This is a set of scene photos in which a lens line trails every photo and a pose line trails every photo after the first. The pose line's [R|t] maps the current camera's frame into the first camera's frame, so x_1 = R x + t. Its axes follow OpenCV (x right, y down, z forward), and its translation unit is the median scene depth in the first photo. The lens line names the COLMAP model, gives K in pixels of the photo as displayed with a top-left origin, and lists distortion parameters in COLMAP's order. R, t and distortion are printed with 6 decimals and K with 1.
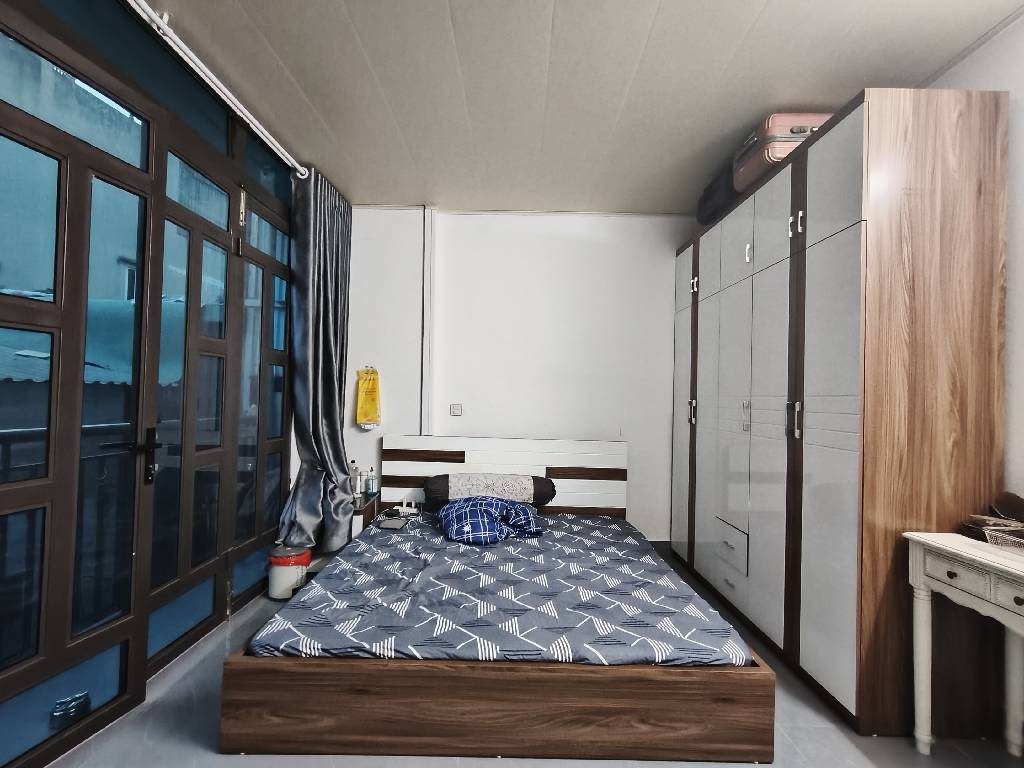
lens RADIAL K [[479.7, 0, 510.6], [0, 479.7, 393.5], [0, 0, 1]] dist [-0.001001, 0.000879]
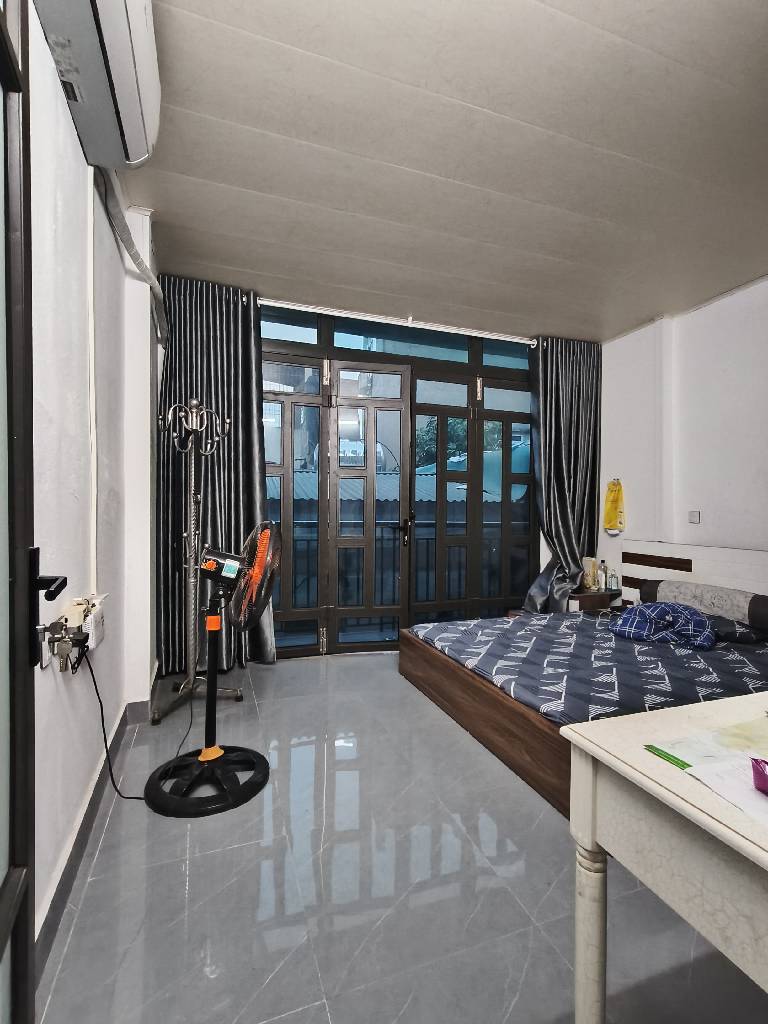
lens RADIAL K [[479.7, 0, 391.5], [0, 479.7, 512.6], [0, 0, 1]] dist [-0.001001, 0.000879]
pose [[0.346138, -0.015704, -0.938052, 0.827251], [0.006845, 0.999876, -0.014214, 0.050526], [0.938159, -0.001501, 0.346202, 0.152138]]
